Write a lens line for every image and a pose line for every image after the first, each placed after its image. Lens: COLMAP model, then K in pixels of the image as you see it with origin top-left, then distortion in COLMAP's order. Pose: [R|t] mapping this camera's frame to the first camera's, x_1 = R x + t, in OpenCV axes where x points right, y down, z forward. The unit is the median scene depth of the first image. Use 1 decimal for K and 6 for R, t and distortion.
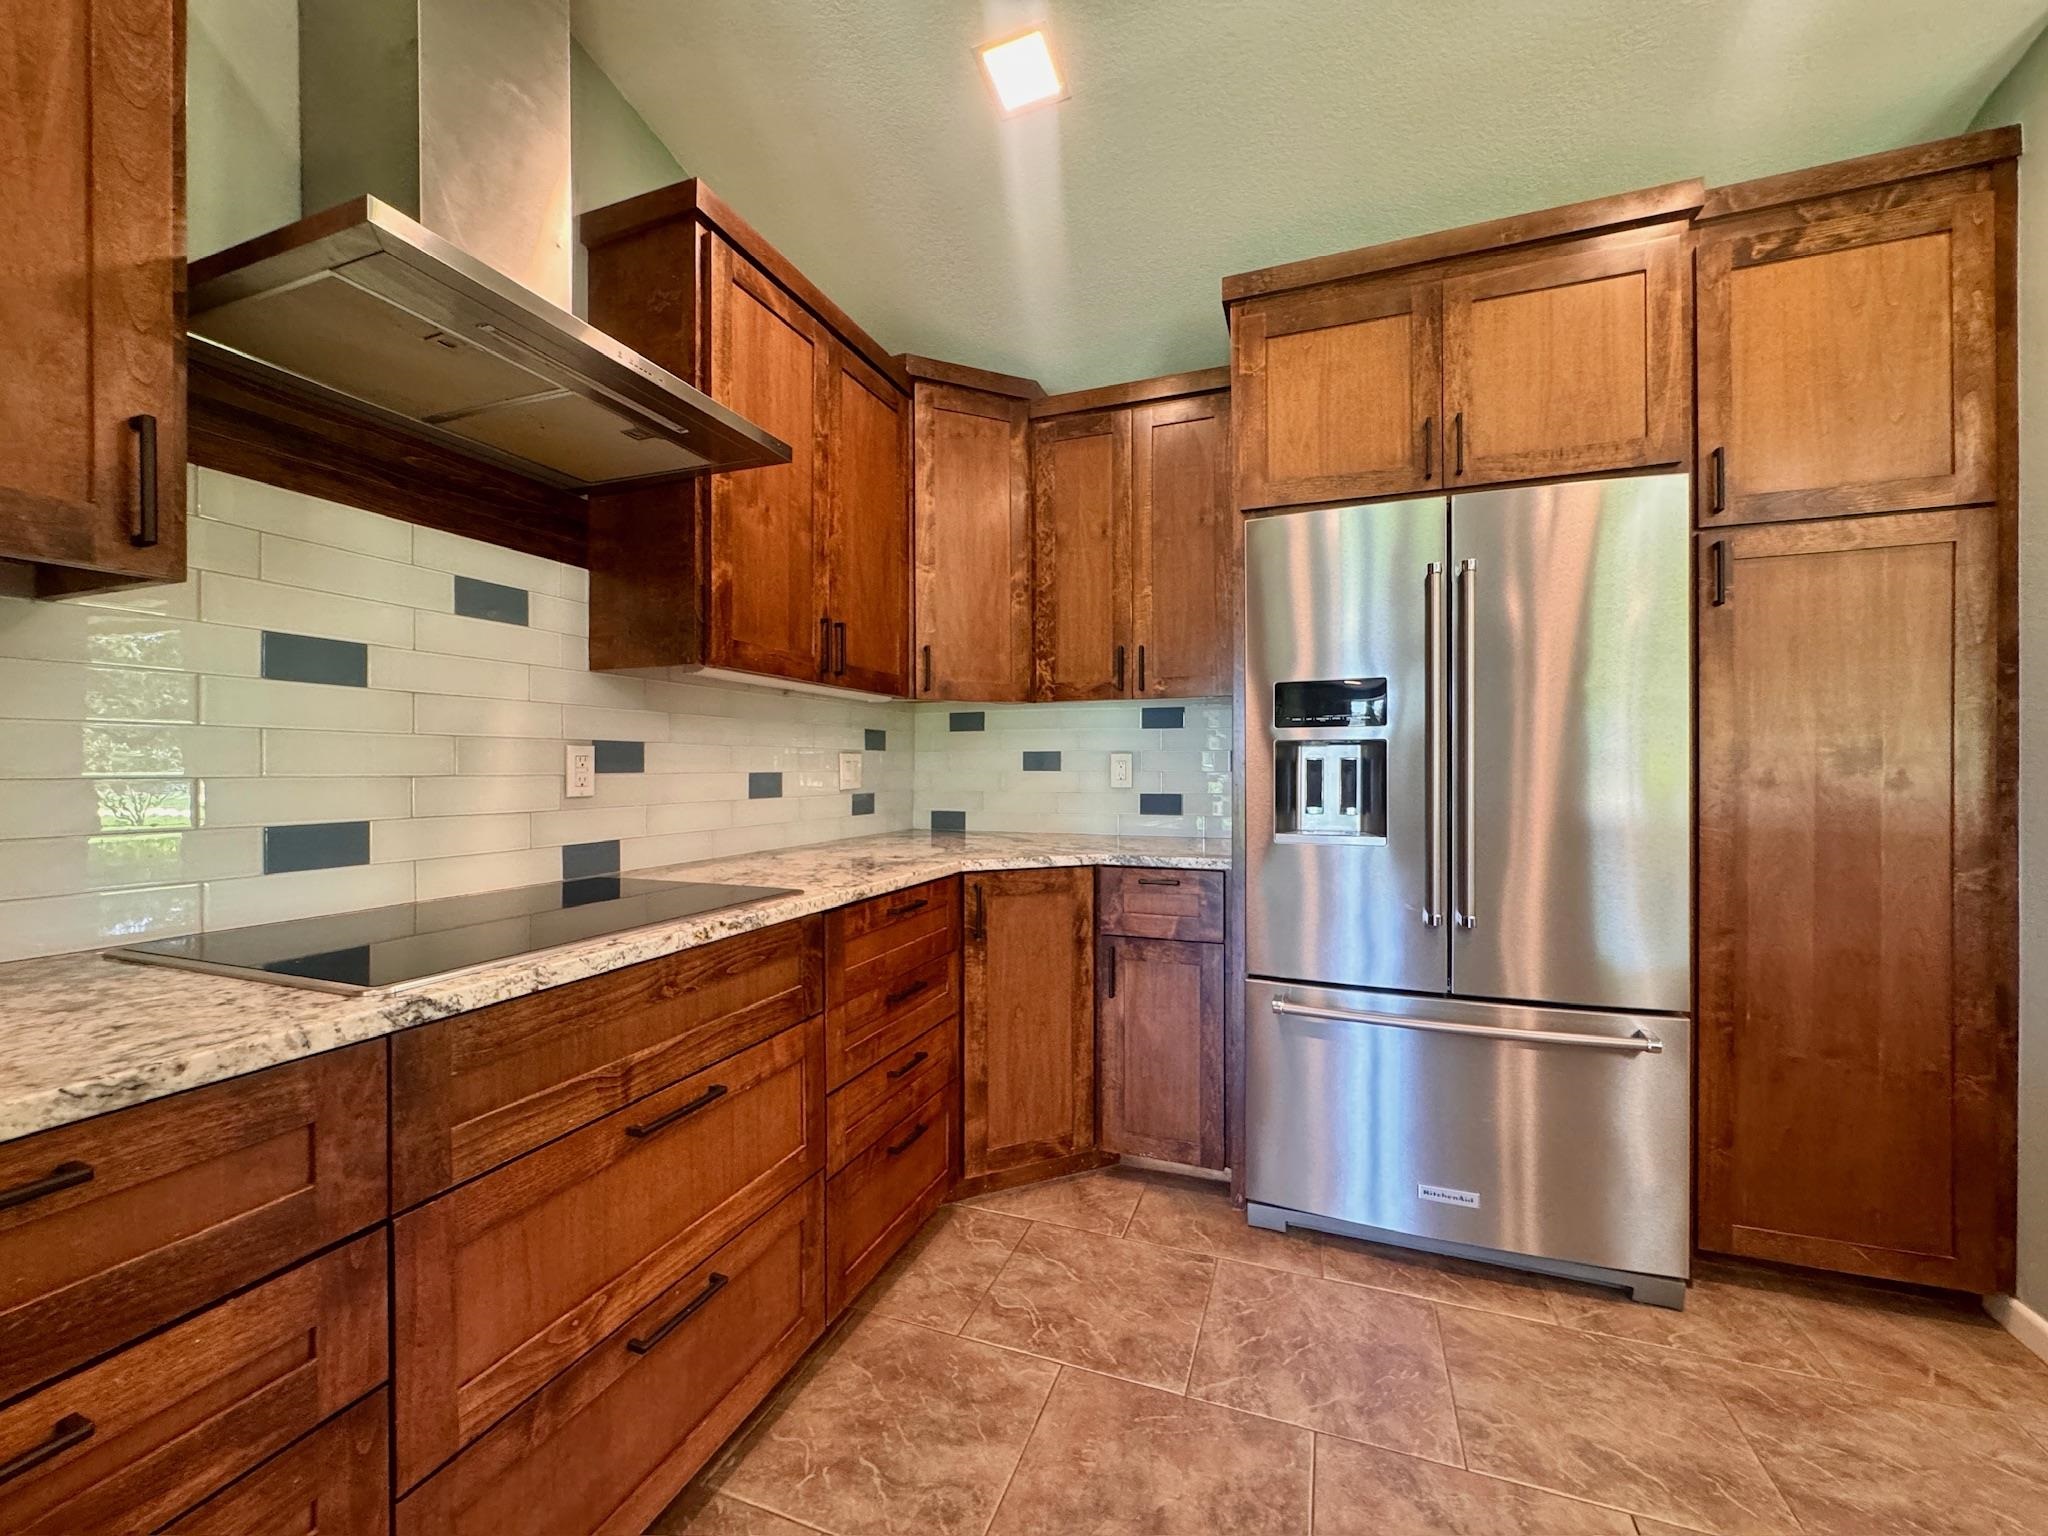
lens RADIAL K [[822.3, 0, 1012.7], [0, 822.3, 768.0], [0, 0, 1]] dist [-0.001212, -0.000585]
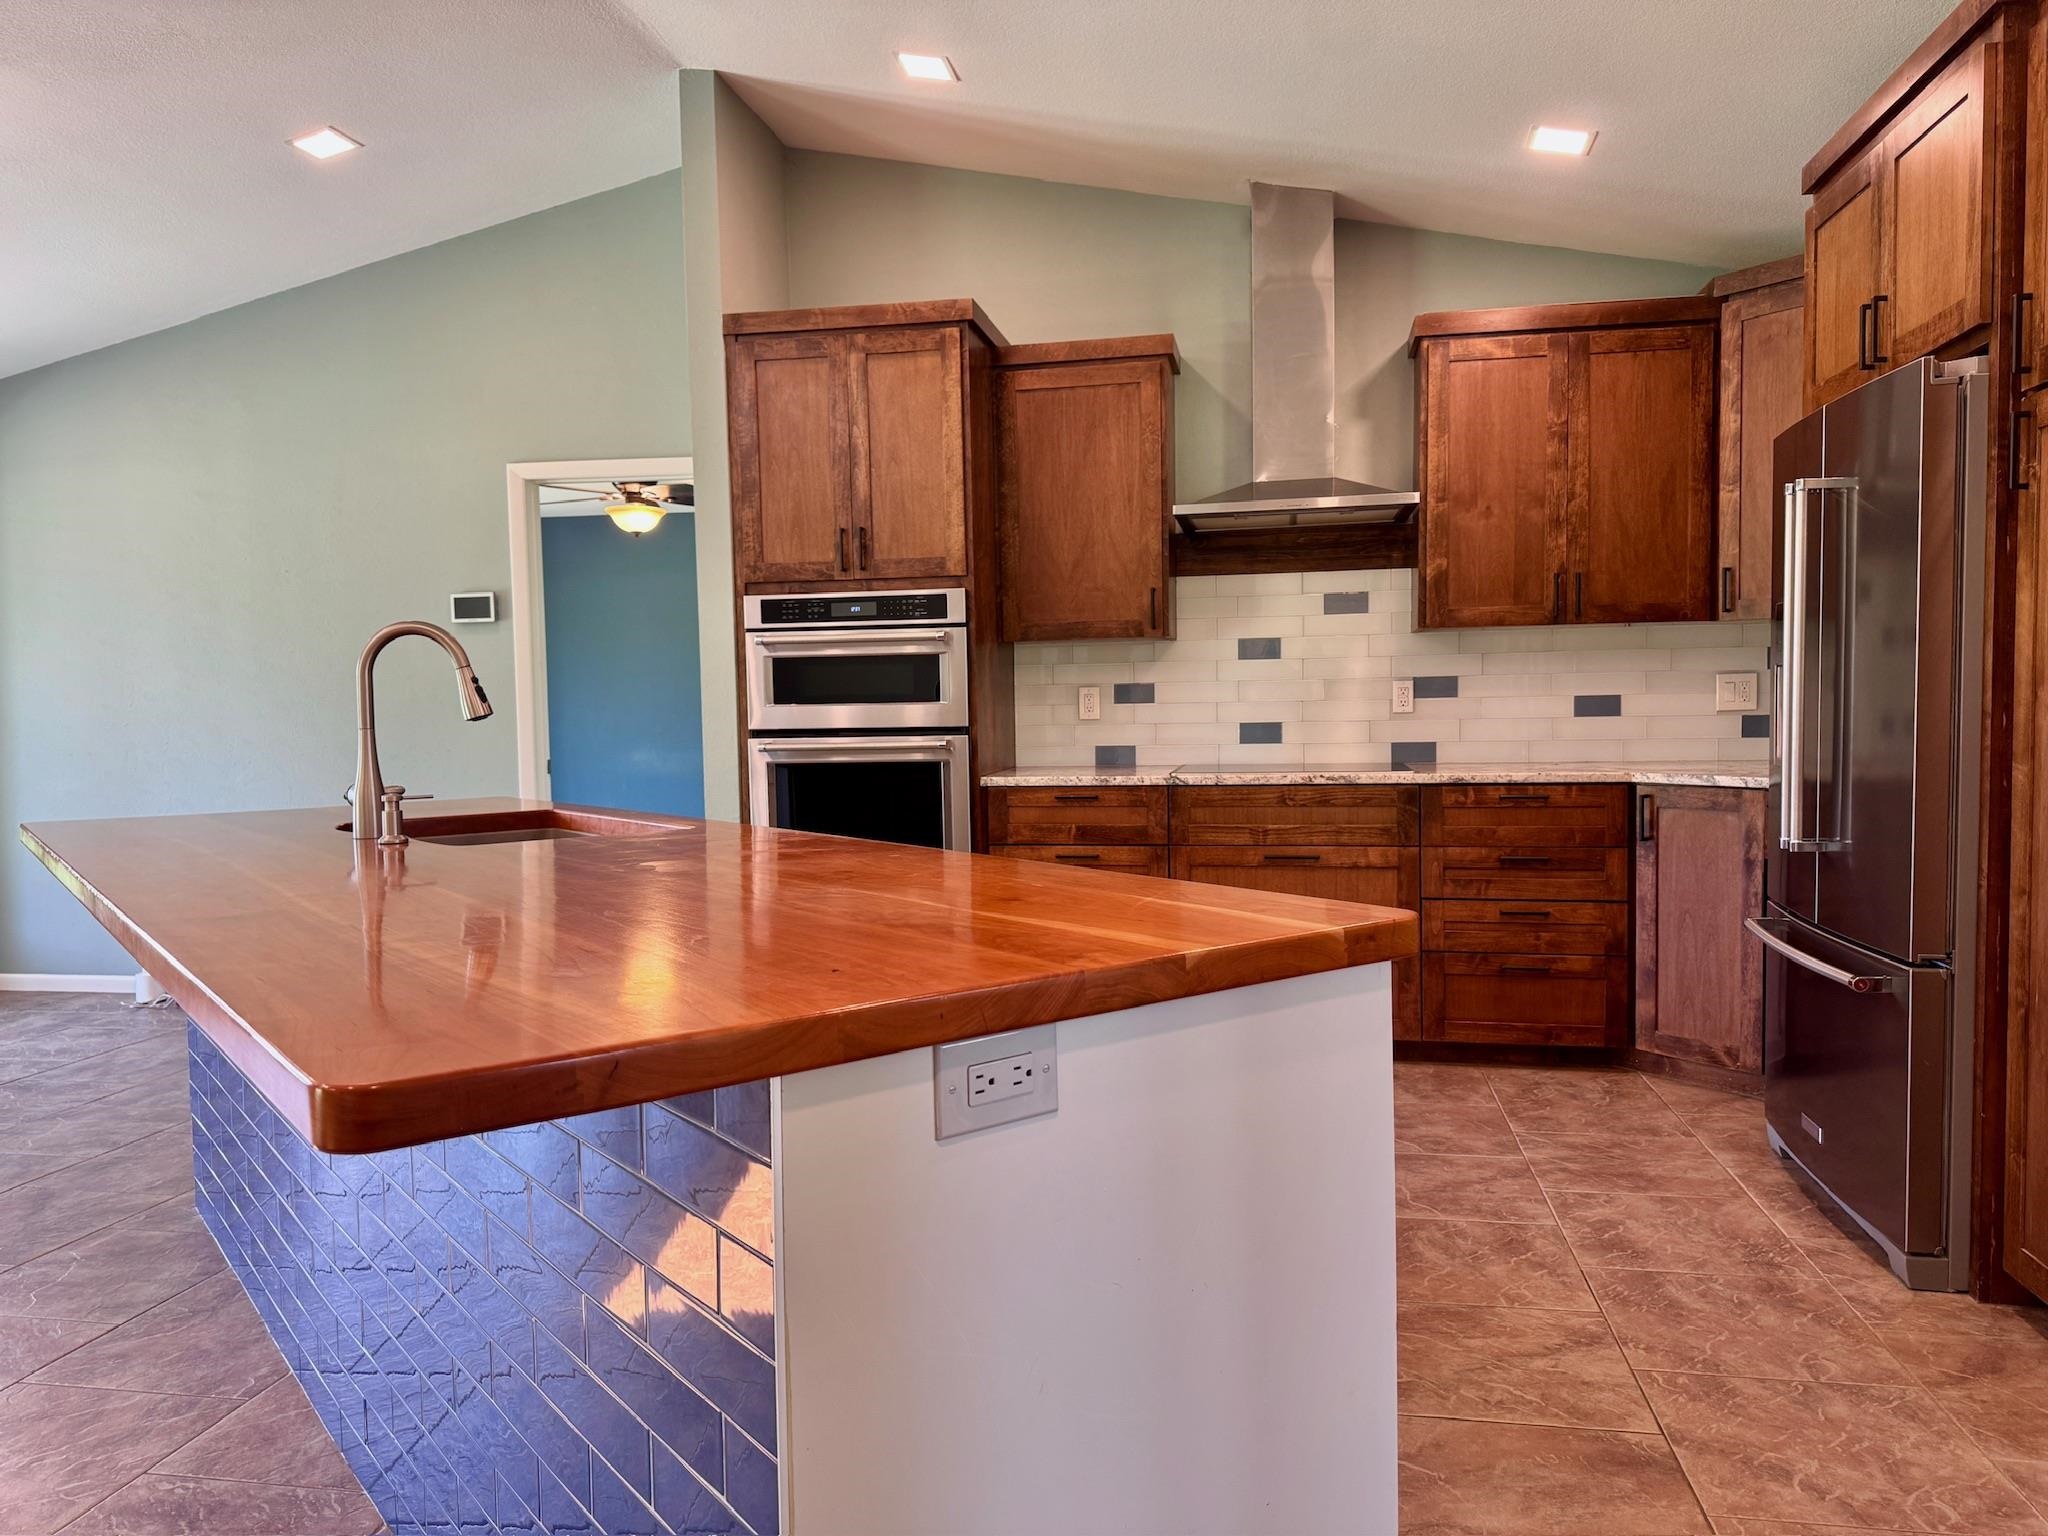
lens RADIAL K [[1493.5, 0, 1004.4], [0, 1493.5, 783.3], [0, 0, 1]] dist [0.079483, -0.102375]
pose [[0.160192, 0.055527, -0.985523, 2.166904], [0.017360, 0.998104, 0.059058, -0.013598], [0.986933, -0.026570, 0.158924, -0.232661]]
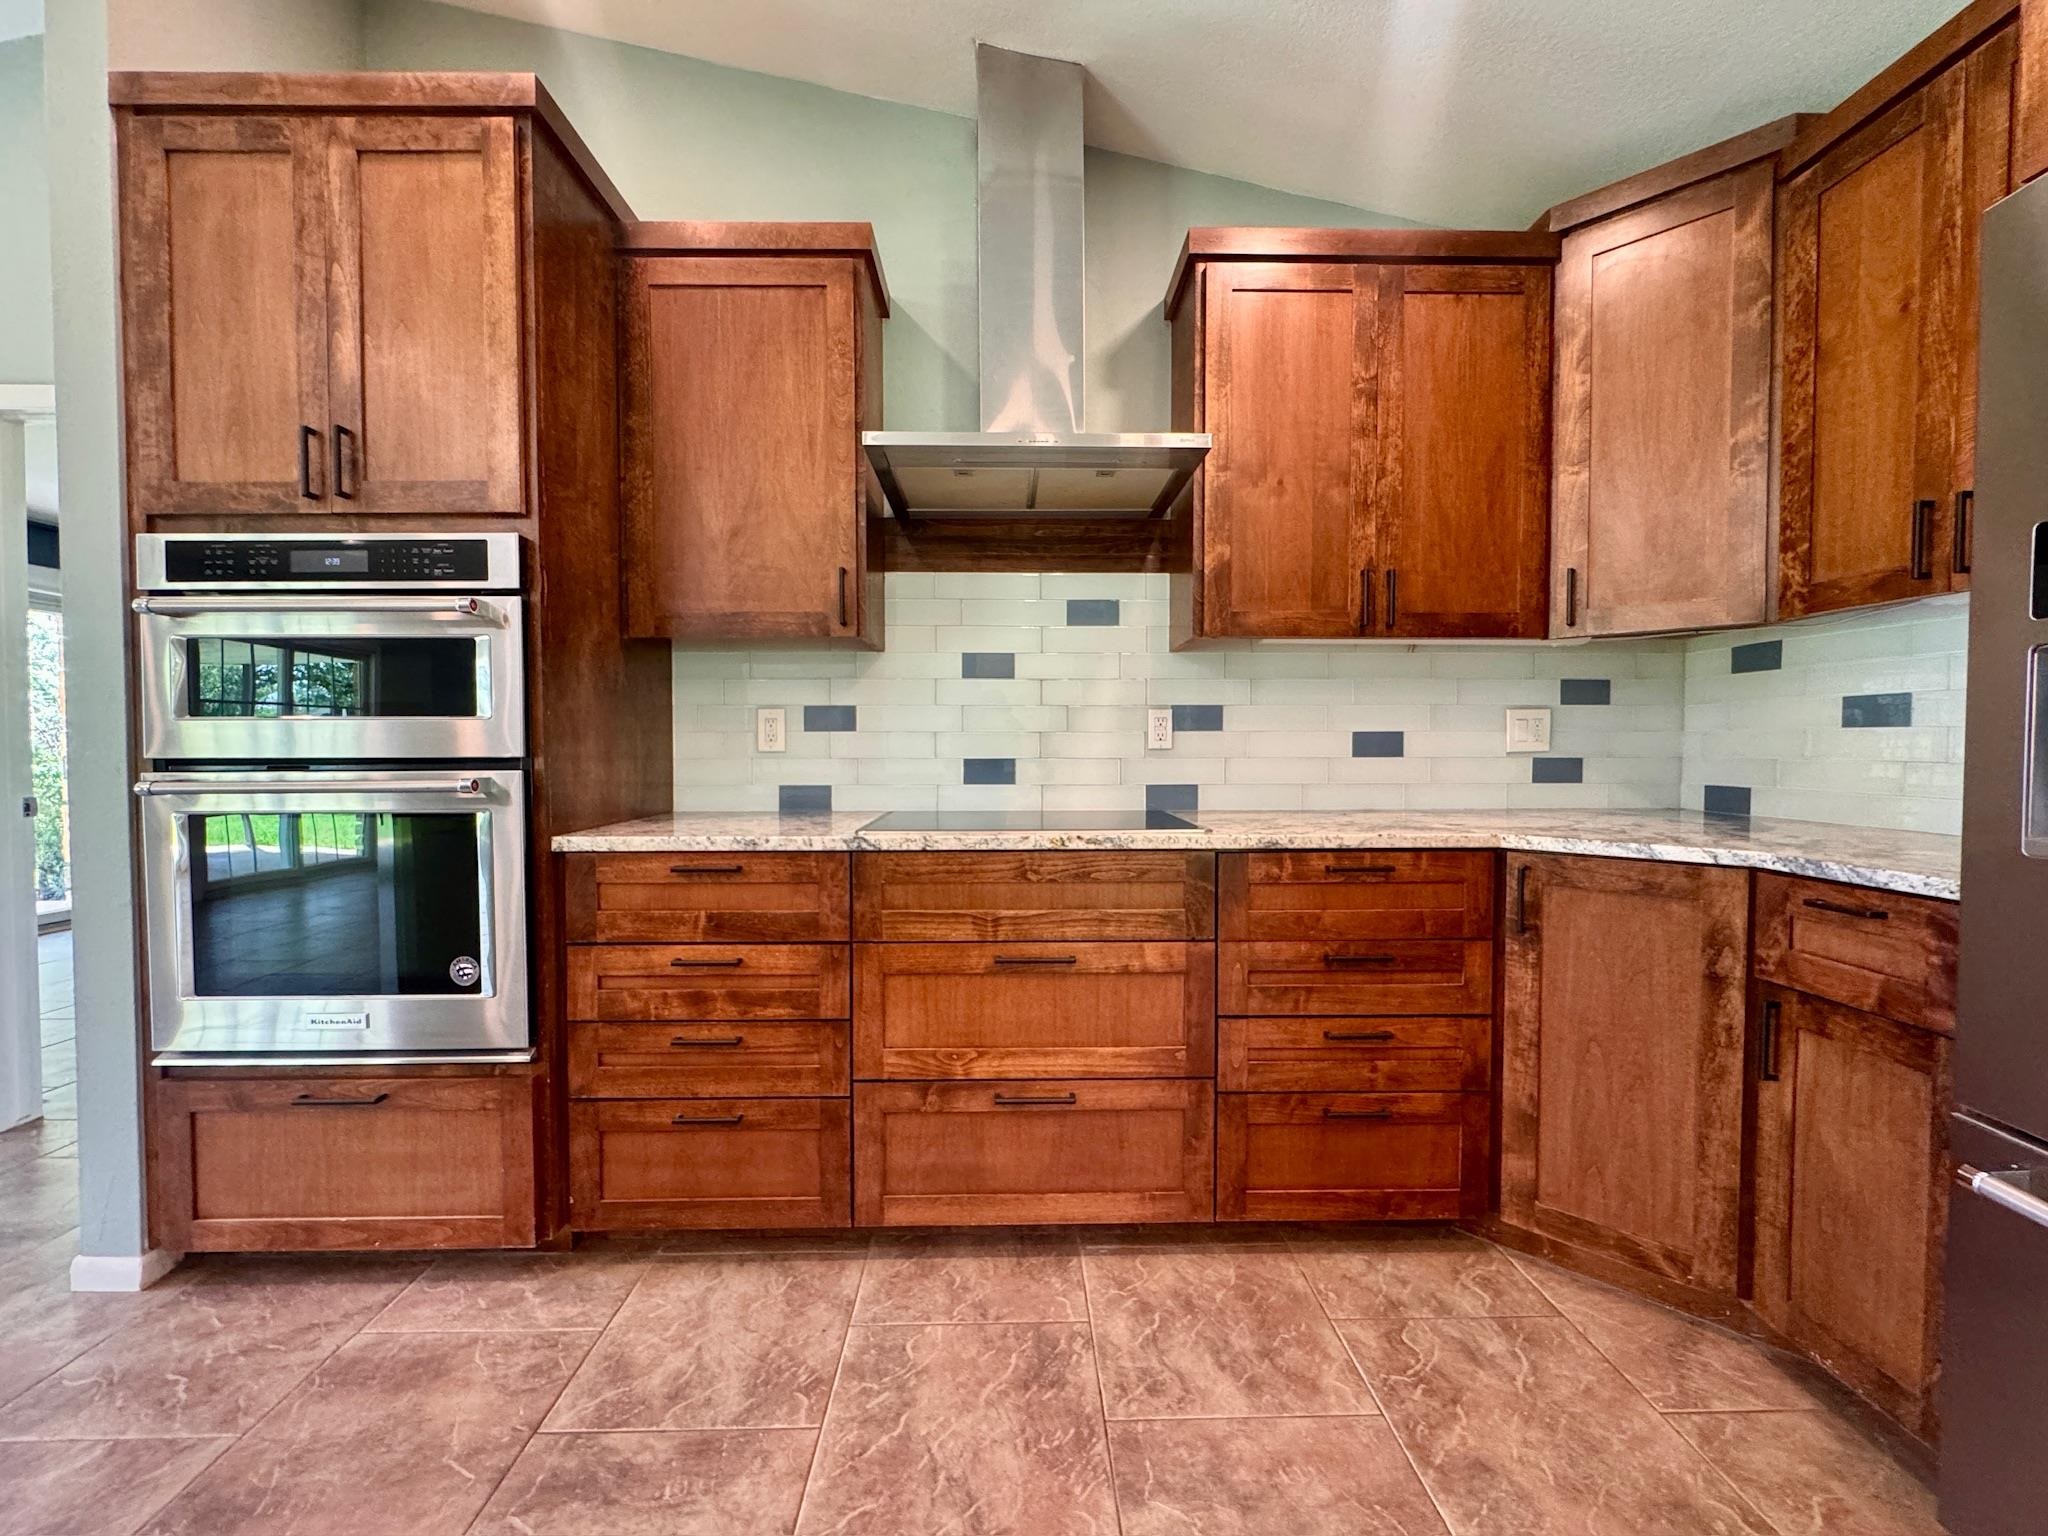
lens RADIAL K [[822.3, 0, 1035.2], [0, 822.3, 769.5], [0, 0, 1]] dist [-0.001212, -0.000585]
pose [[0.377605, 0.028600, -0.925525, 0.597025], [0.000132, 0.999521, 0.030941, 0.026701], [0.925967, -0.011805, 0.377420, 0.303859]]
